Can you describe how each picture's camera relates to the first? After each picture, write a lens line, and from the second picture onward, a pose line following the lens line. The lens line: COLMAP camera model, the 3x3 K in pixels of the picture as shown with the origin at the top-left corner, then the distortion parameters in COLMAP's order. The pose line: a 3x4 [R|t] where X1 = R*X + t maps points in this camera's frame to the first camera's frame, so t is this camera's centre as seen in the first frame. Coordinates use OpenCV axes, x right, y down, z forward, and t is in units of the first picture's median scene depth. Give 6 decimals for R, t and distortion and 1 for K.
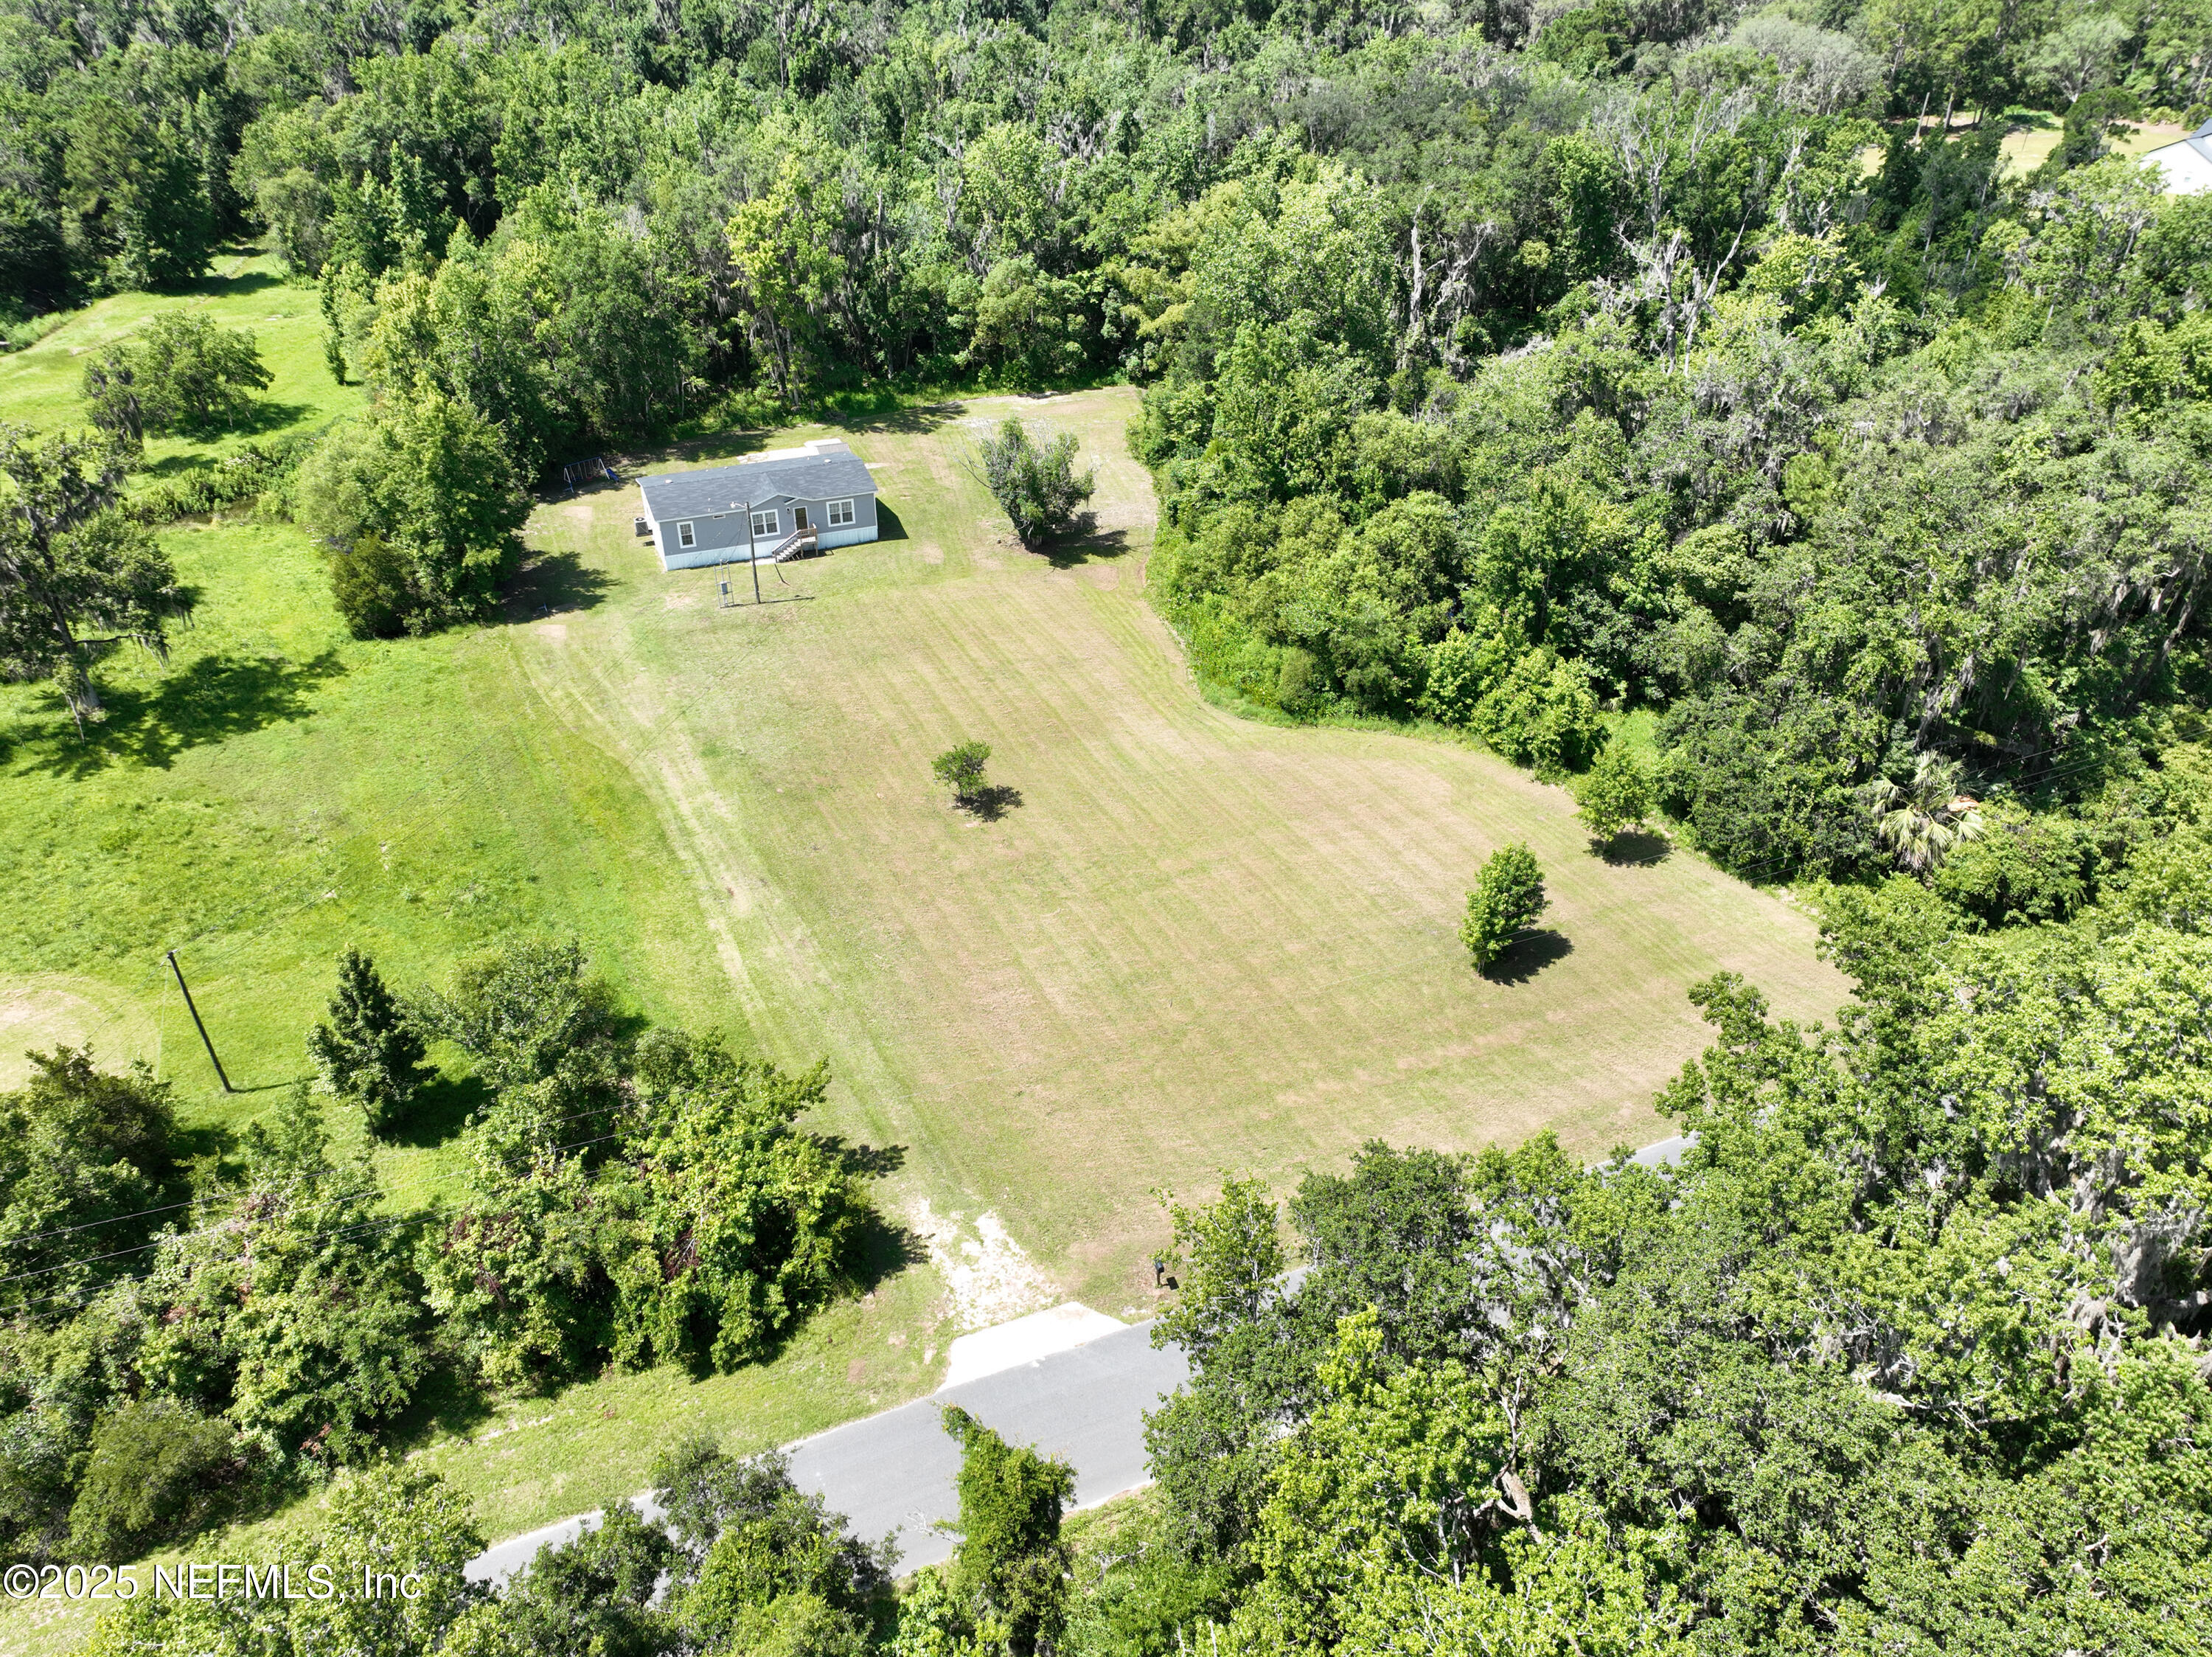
lens RADIAL K [[1550.0, 0, 1112.7], [0, 1550.0, 832.9], [0, 0, 1]] dist [-0.000984, 0.018477]
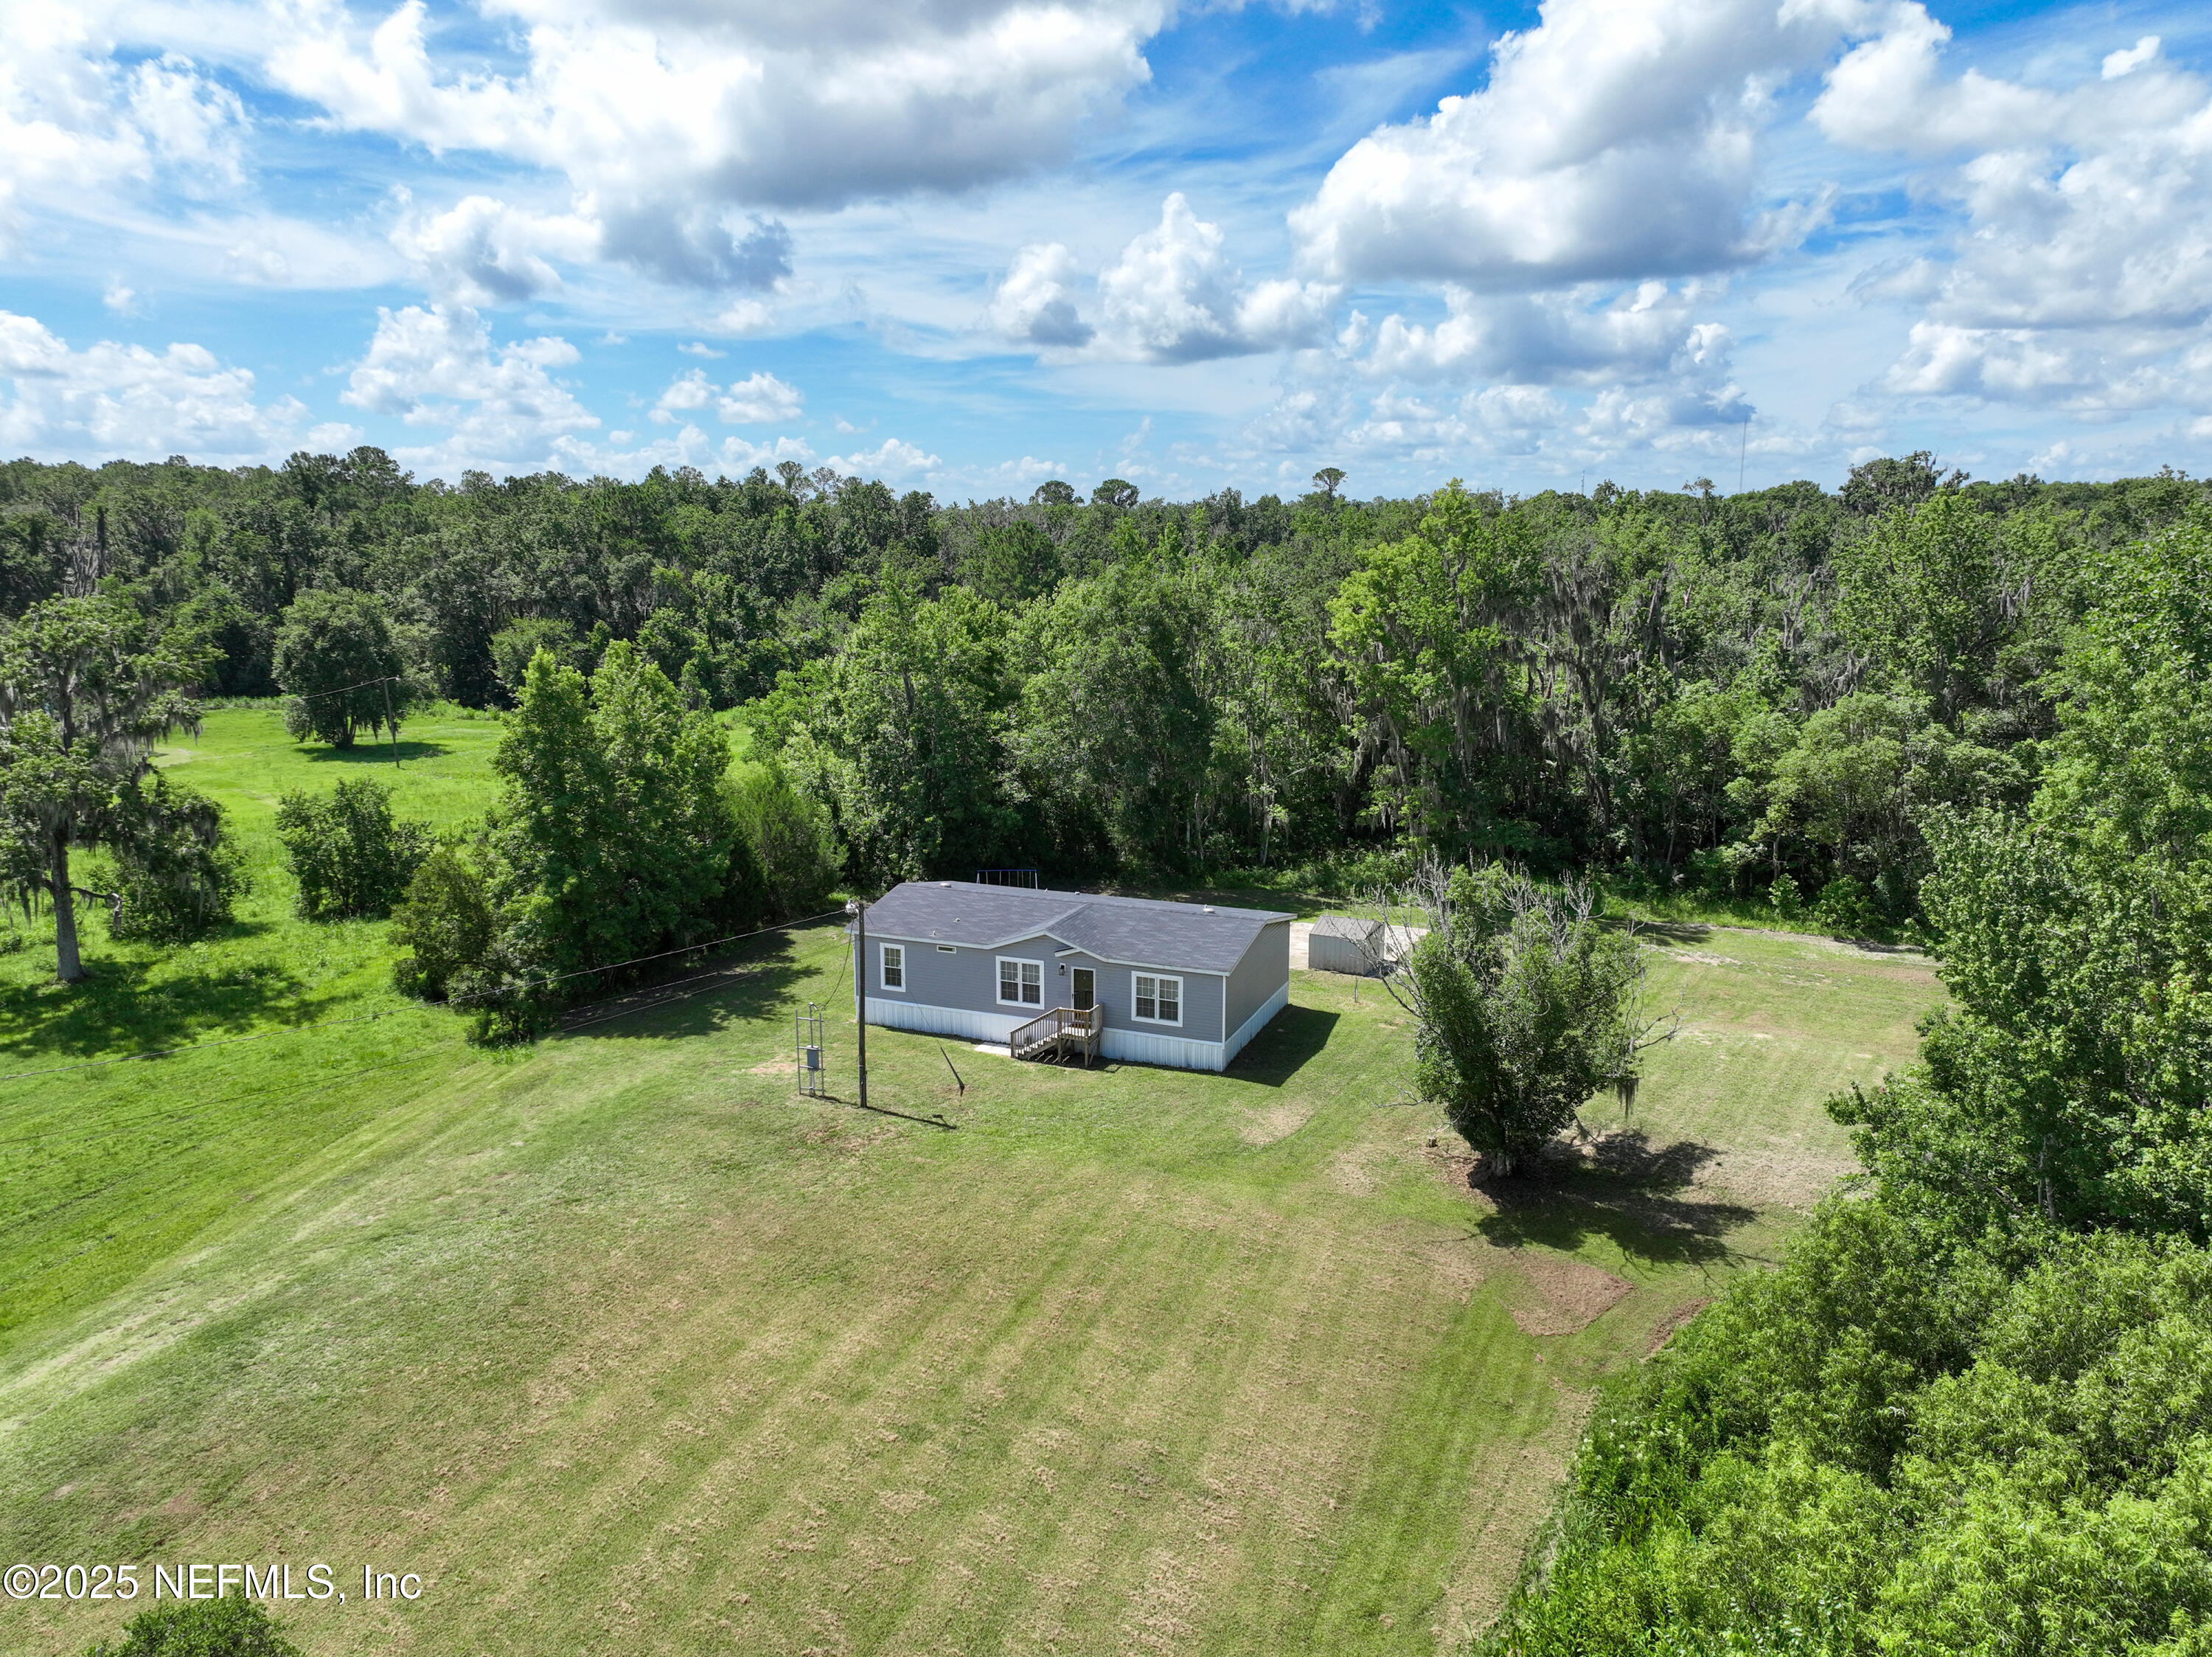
lens RADIAL K [[1550.0, 0, 1112.7], [0, 1550.0, 832.9], [0, 0, 1]] dist [-0.000984, 0.018477]
pose [[0.710395, 0.133194, -0.691085, 0.157991], [-0.380583, 0.898681, -0.218012, -0.142038], [0.592027, 0.417890, 0.689109, 0.632120]]
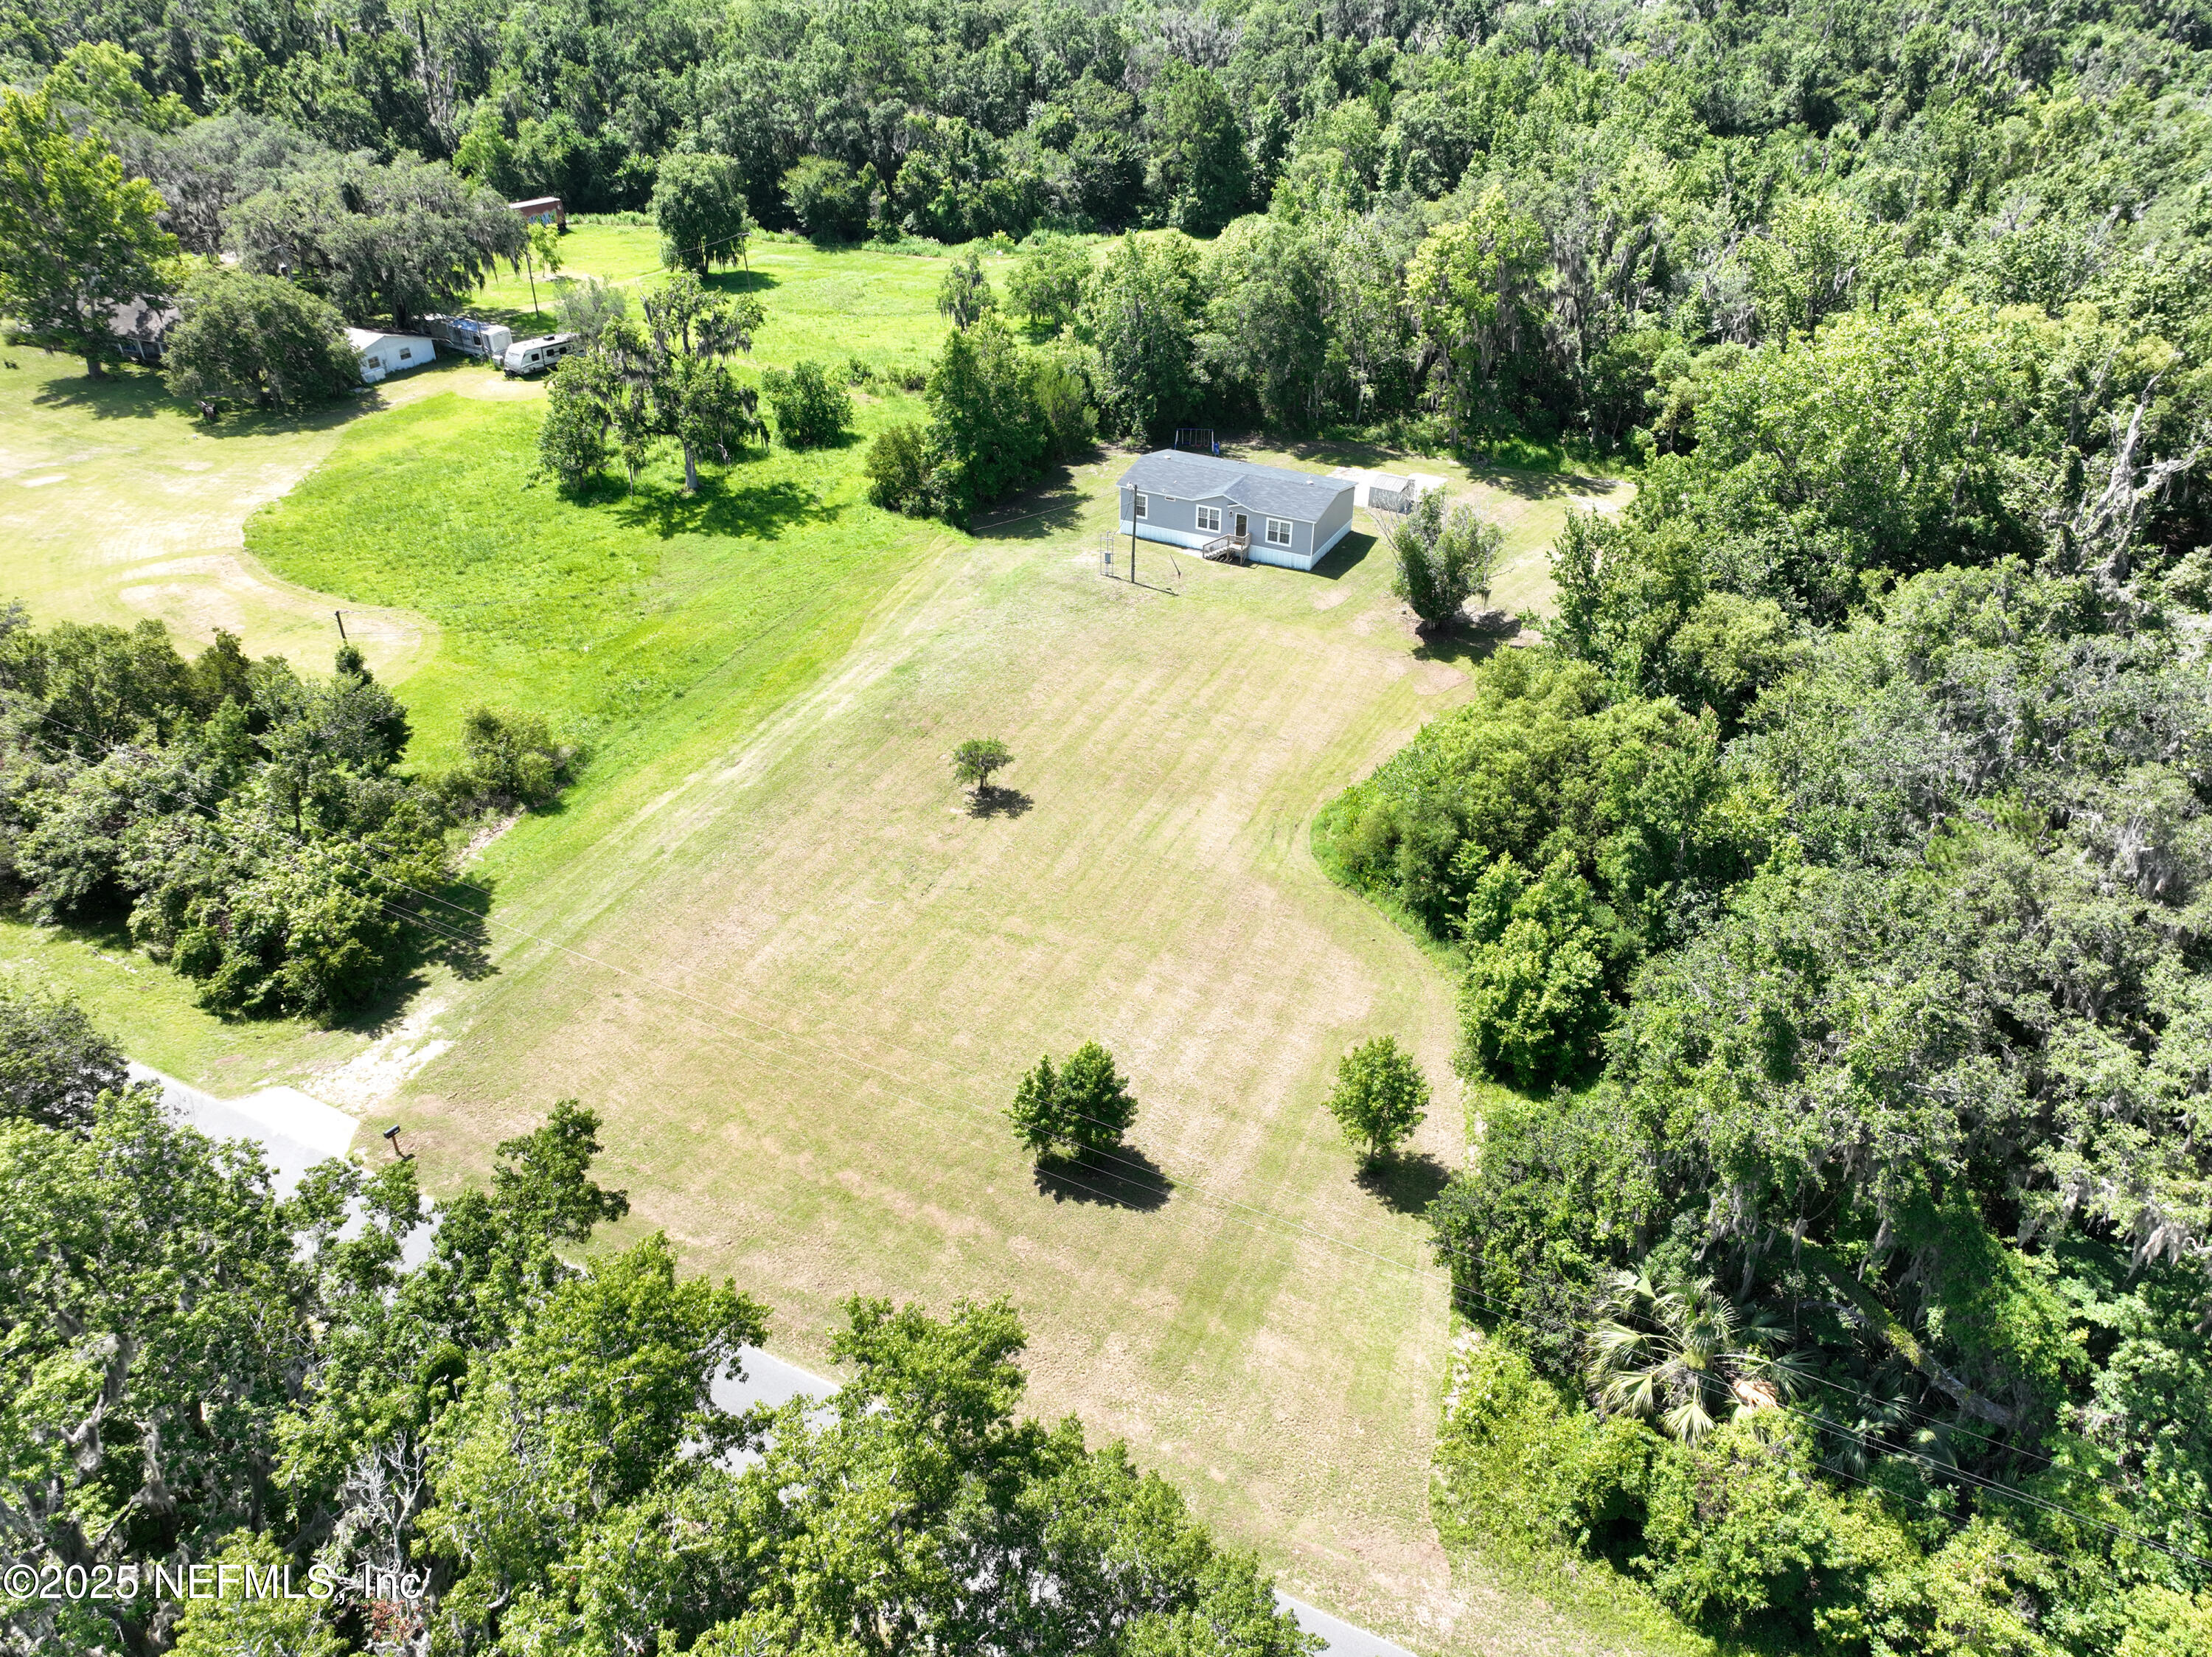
lens RADIAL K [[1550.0, 0, 1112.7], [0, 1550.0, 832.9], [0, 0, 1]] dist [-0.000984, 0.018477]
pose [[0.643114, 0.412422, -0.645223, 0.482203], [-0.418613, 0.894882, 0.154757, -0.145836], [0.641223, 0.170572, 0.748157, 0.228014]]
